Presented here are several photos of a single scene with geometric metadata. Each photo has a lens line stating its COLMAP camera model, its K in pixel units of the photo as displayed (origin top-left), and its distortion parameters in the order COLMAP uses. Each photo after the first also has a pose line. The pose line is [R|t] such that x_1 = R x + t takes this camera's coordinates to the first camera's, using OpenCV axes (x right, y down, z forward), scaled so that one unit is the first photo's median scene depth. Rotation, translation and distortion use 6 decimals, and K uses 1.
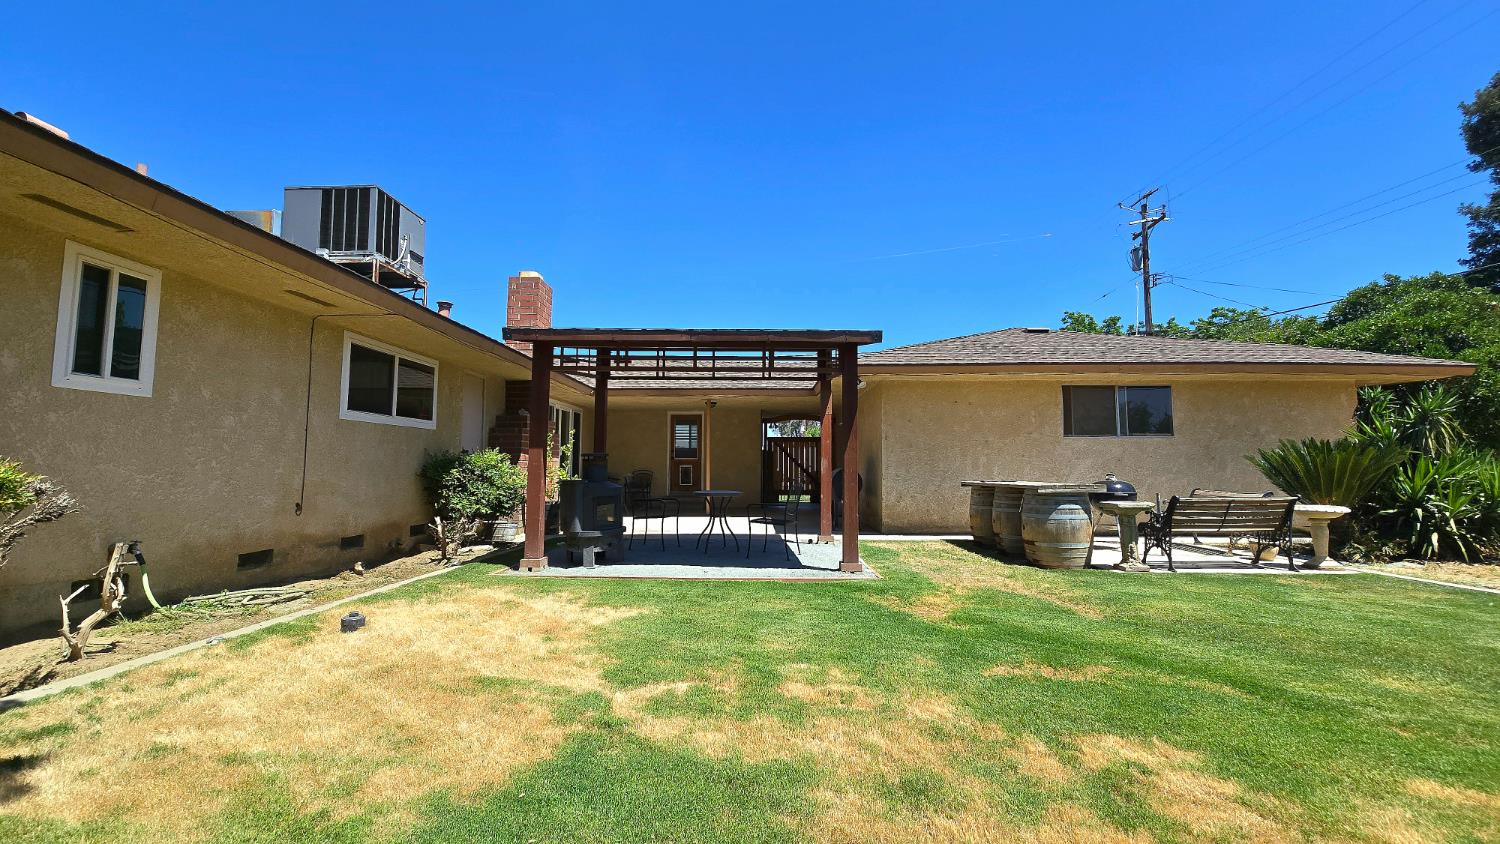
lens RADIAL K [[605.3, 0, 751.2], [0, 605.3, 417.9], [0, 0, 1]] dist [0.001115, -0.007517]
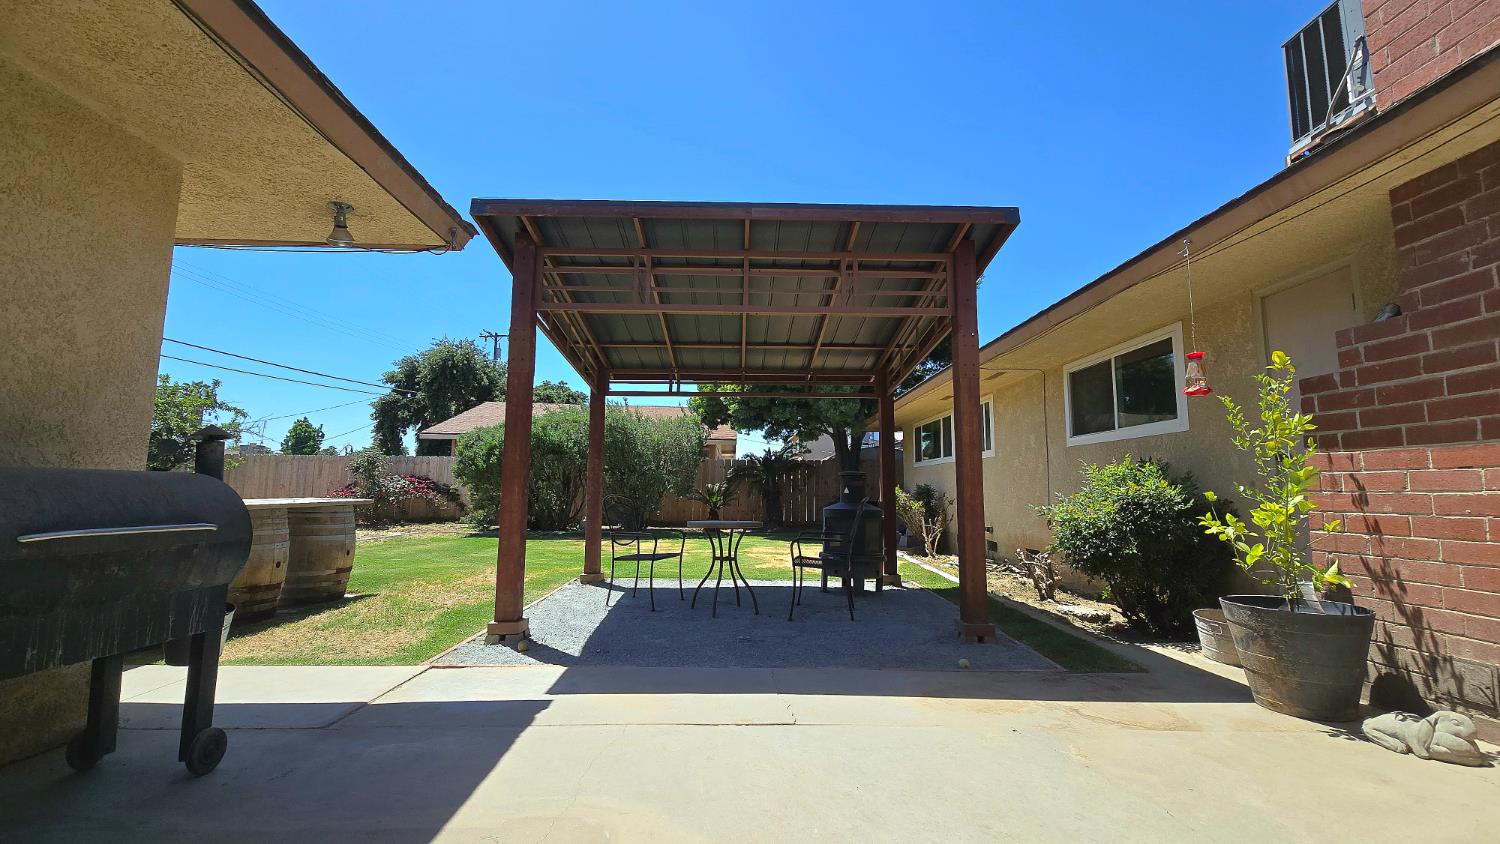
lens RADIAL K [[605.3, 0, 751.2], [0, 605.3, 417.9], [0, 0, 1]] dist [0.001115, -0.007517]
pose [[-0.994277, -0.027258, -0.103293, -0.015413], [-0.004535, 0.976798, -0.214115, 0.143226], [0.106733, -0.212421, -0.971332, 1.579792]]
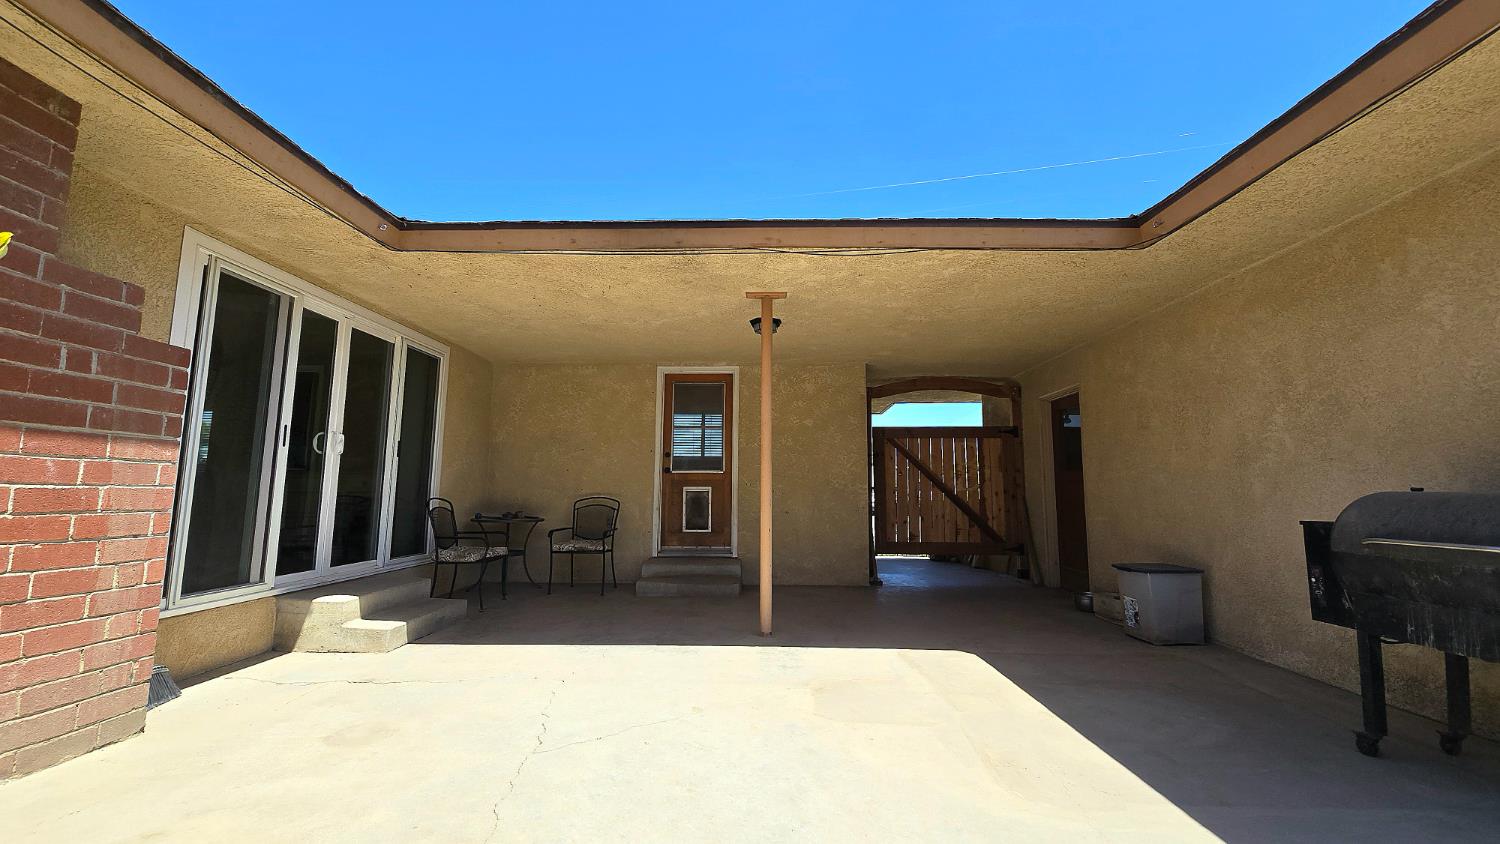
lens RADIAL K [[605.3, 0, 751.2], [0, 605.3, 417.9], [0, 0, 1]] dist [0.001115, -0.007517]
pose [[0.999990, 0.001880, 0.004147, -0.122576], [-0.001650, 0.998501, -0.054705, 0.090160], [-0.004244, 0.054698, 0.998494, 0.965018]]
